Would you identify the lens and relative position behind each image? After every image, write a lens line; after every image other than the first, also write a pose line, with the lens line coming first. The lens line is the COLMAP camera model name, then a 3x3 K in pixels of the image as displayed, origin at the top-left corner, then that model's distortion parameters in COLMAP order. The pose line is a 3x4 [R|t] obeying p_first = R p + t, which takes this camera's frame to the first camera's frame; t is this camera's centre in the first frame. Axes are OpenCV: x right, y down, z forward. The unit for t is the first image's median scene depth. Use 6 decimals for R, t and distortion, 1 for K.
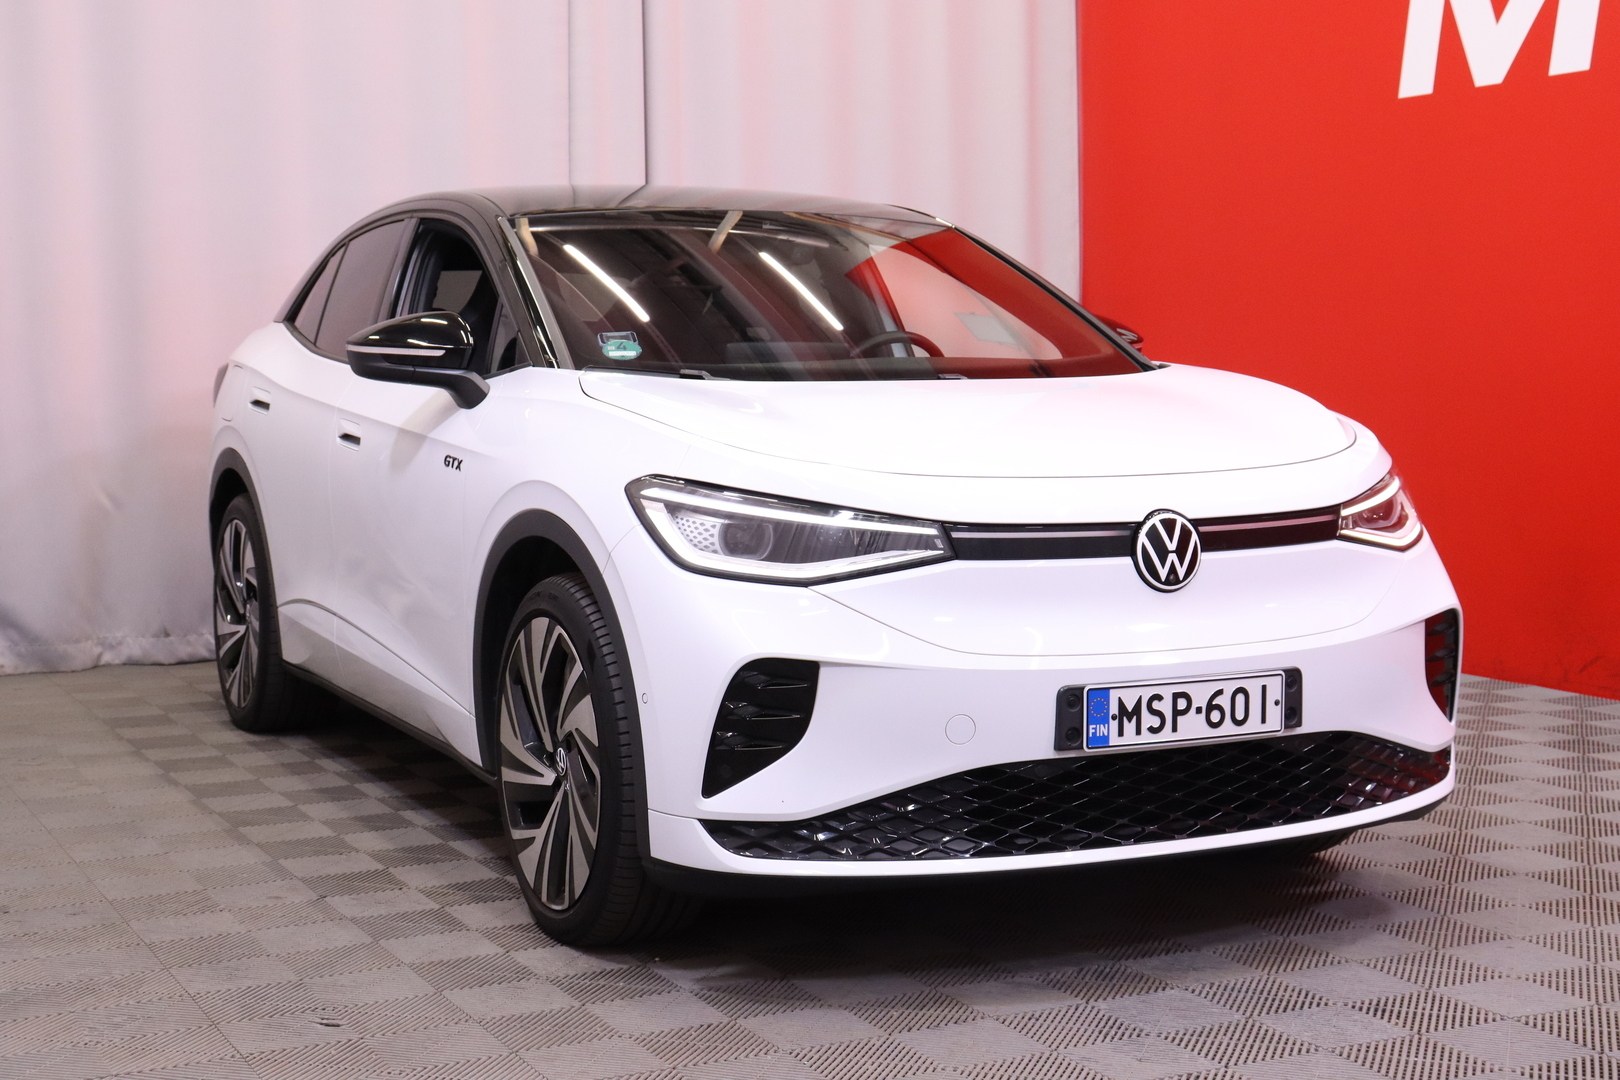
lens RADIAL K [[2399.9, 0, 810.0], [0, 2399.9, 540.0], [0, 0, 1]] dist [-0.012025, -0.013119]
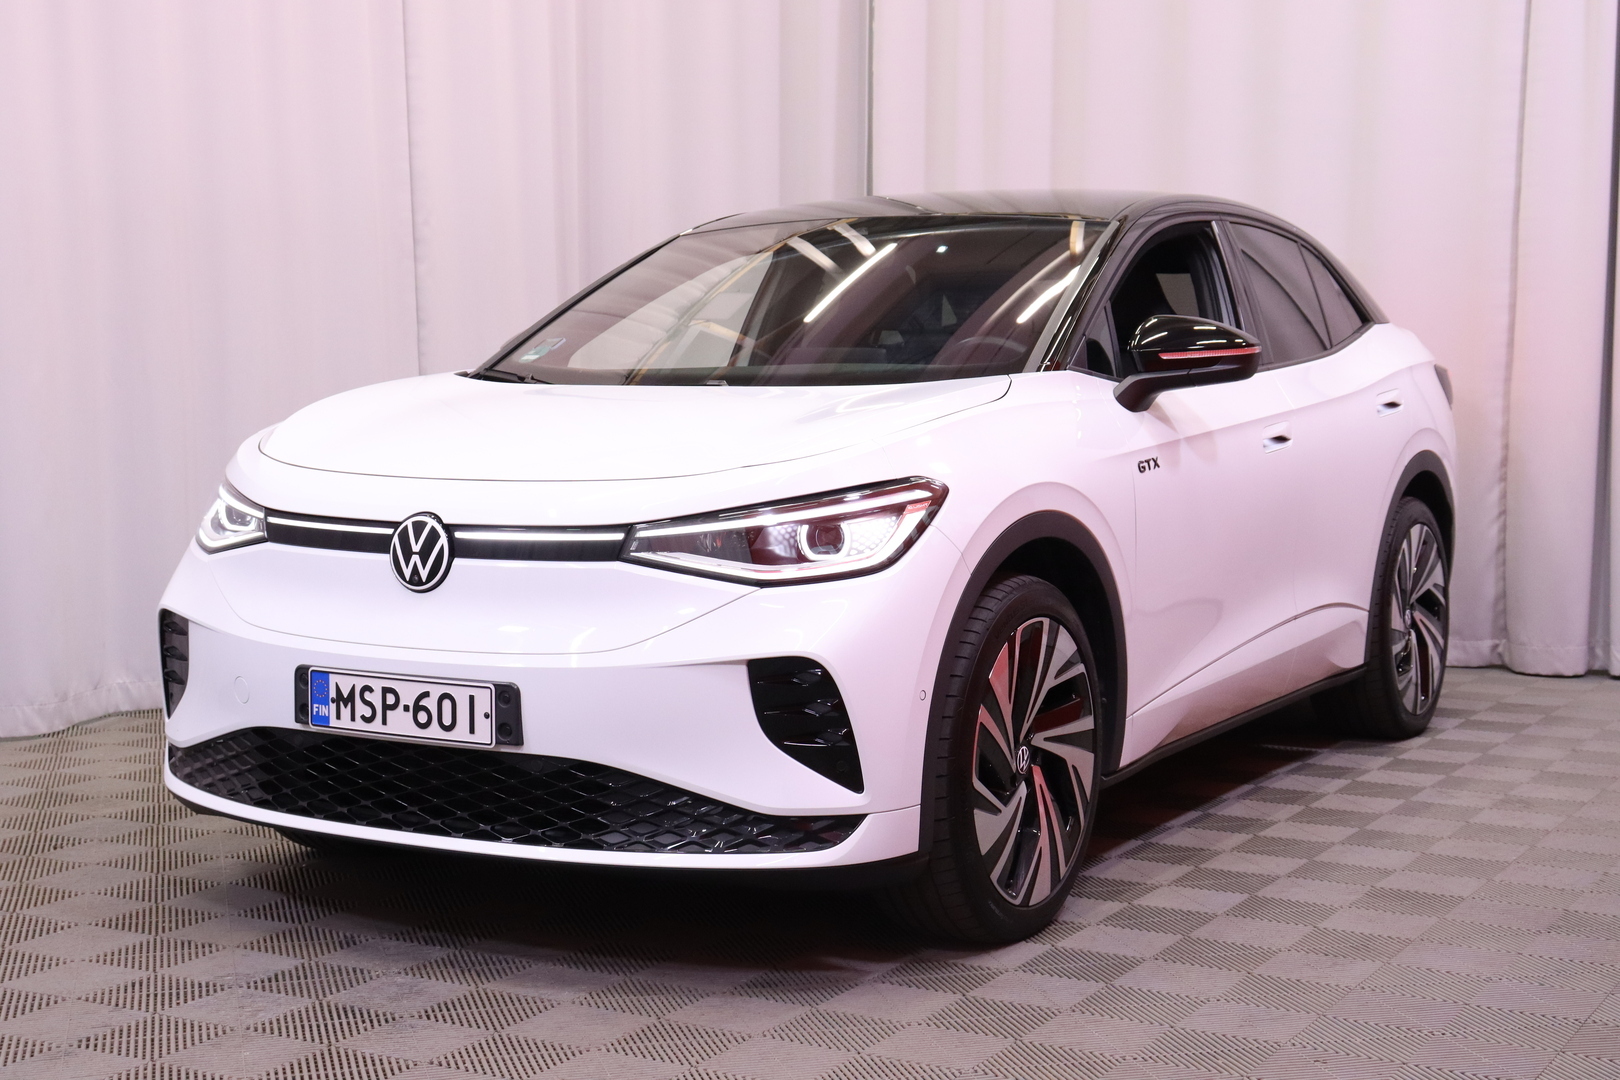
lens RADIAL K [[2465.8, 0, 810.0], [0, 2465.8, 540.0], [0, 0, 1]] dist [-0.006152, 0.039084]
pose [[0.547759, 0.074633, -0.833301, 1.137161], [-0.074800, 0.996393, 0.040071, -0.056476], [0.833286, 0.040381, 0.551366, 0.560508]]
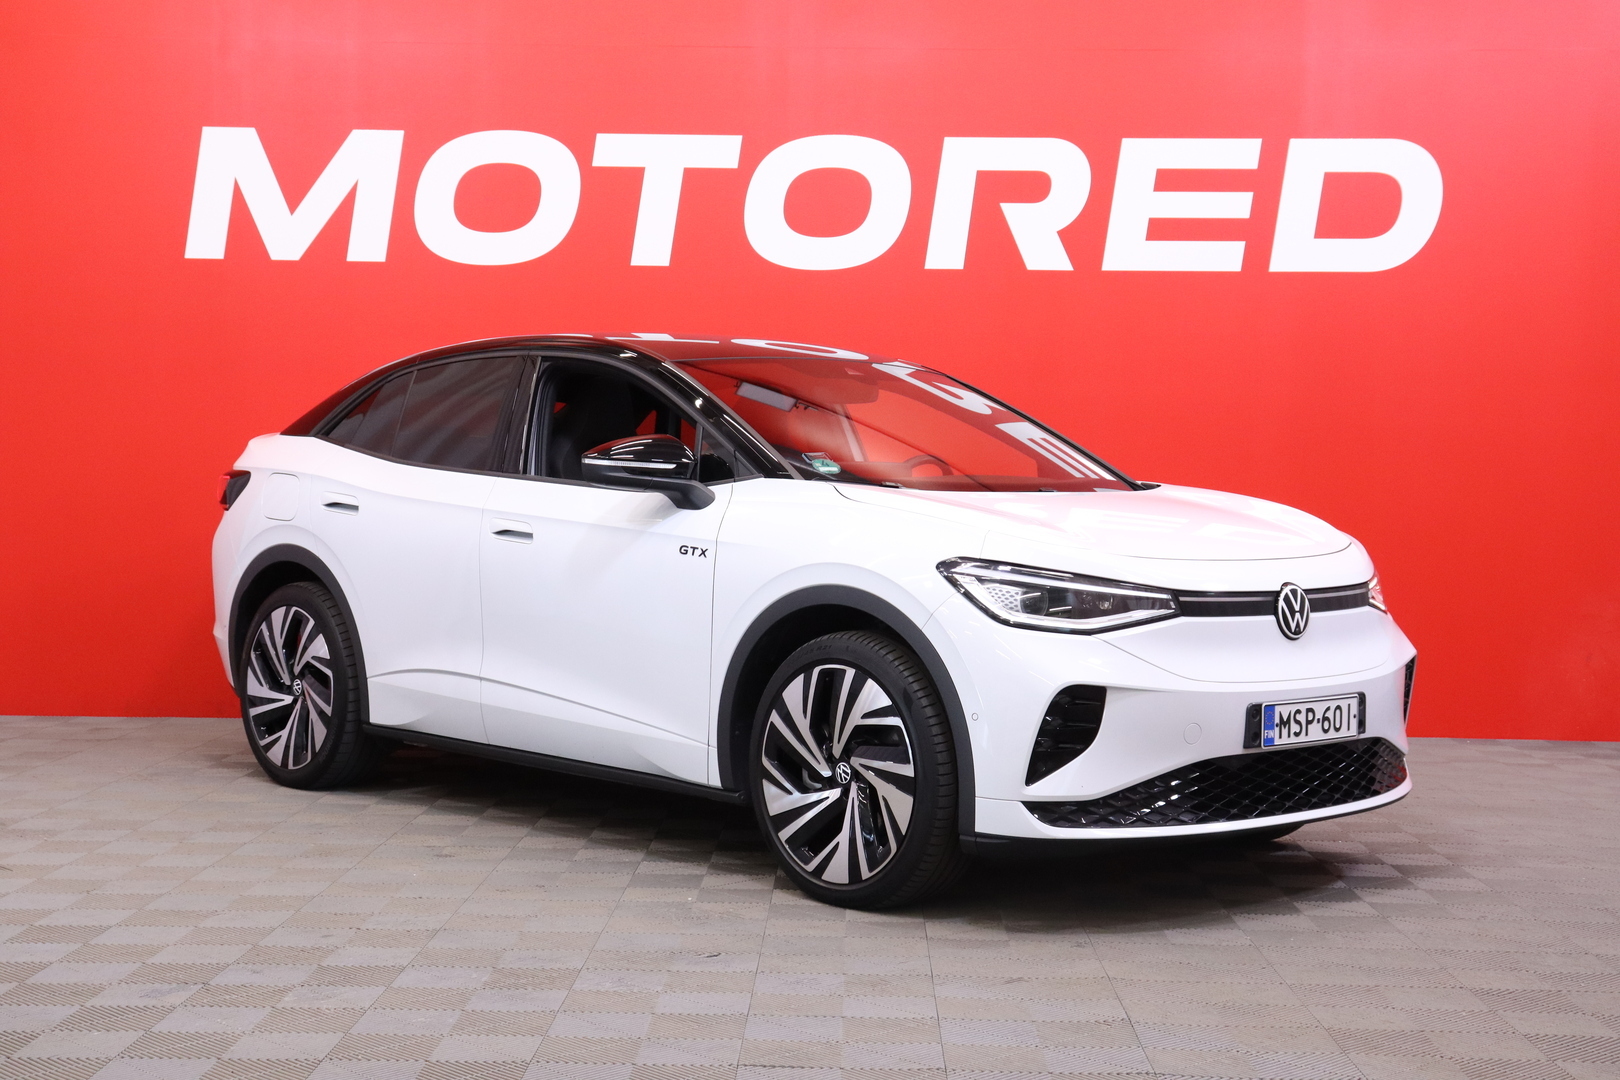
lens RADIAL K [[2344.3, 0, 810.0], [0, 2344.3, 540.0], [0, 0, 1]] dist [0.030379, -0.003860]
pose [[0.955065, 0.007346, 0.296306, -0.555508], [0.007716, 0.998738, -0.049632, 0.029992], [-0.296297, 0.049688, 0.953803, -0.270103]]
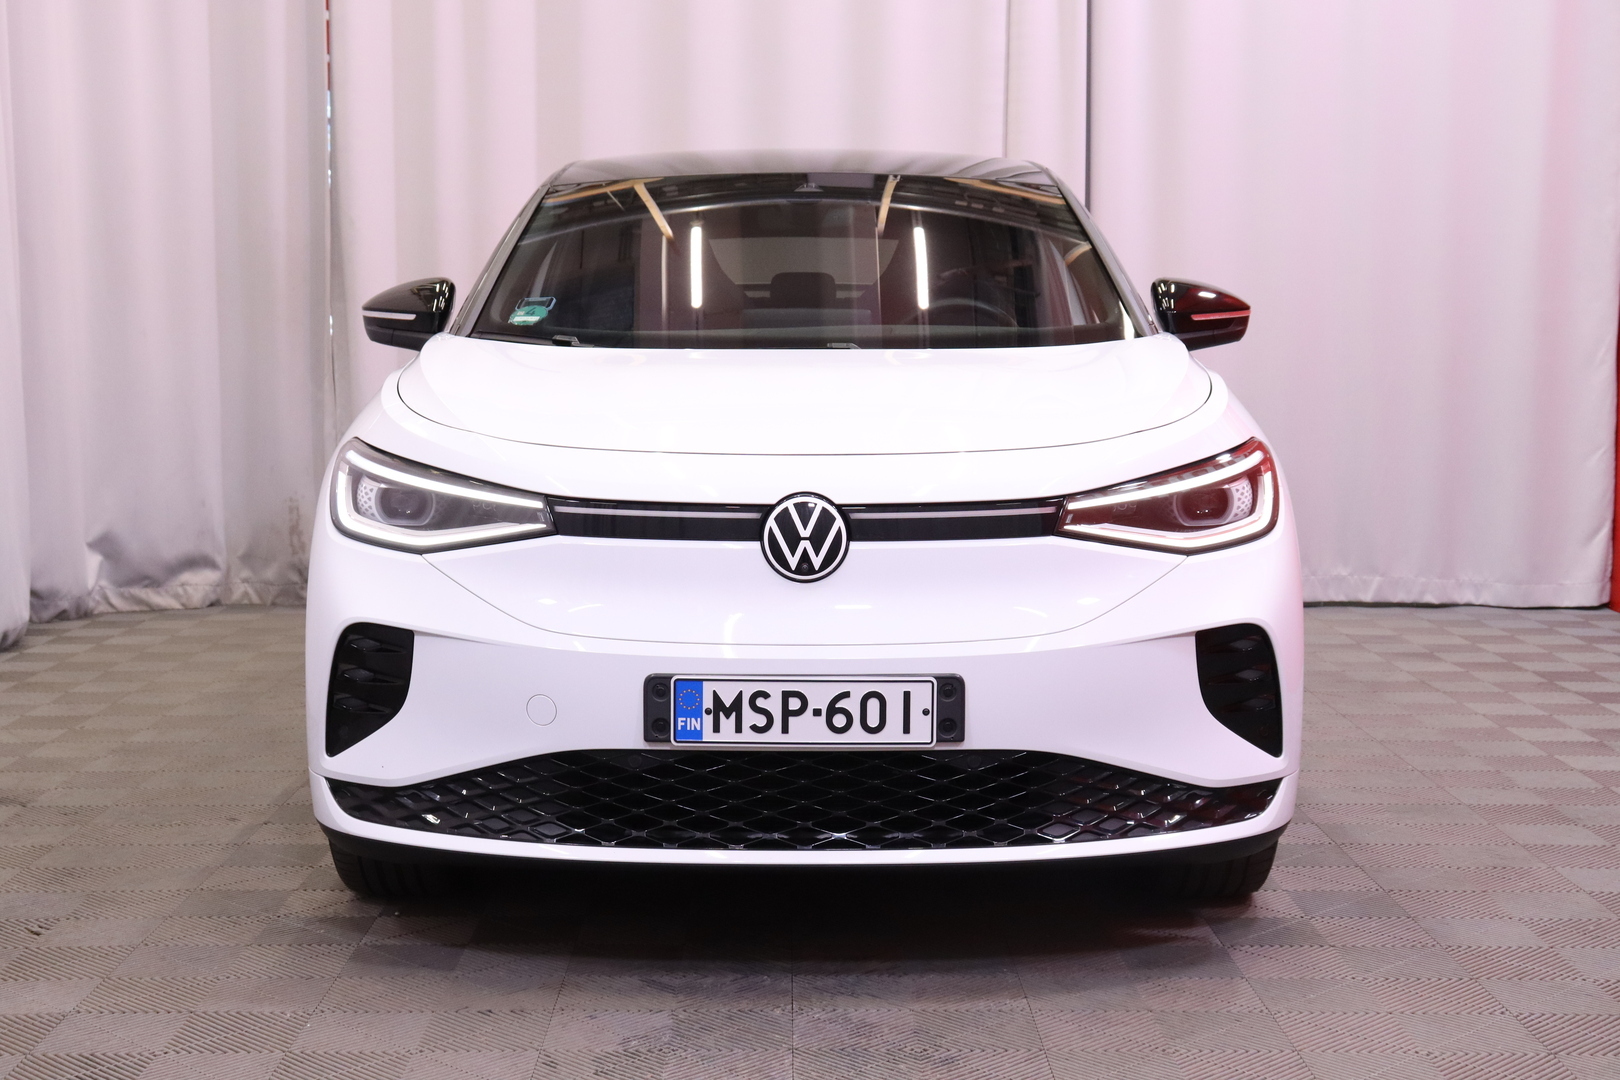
lens RADIAL K [[2344.3, 0, 810.0], [0, 2344.3, 540.0], [0, 0, 1]] dist [0.030379, -0.003860]
pose [[0.895159, 0.050727, -0.442850, 0.555998], [-0.044469, 0.998710, 0.024510, -0.016874], [0.443522, -0.002247, 0.896260, 0.195249]]
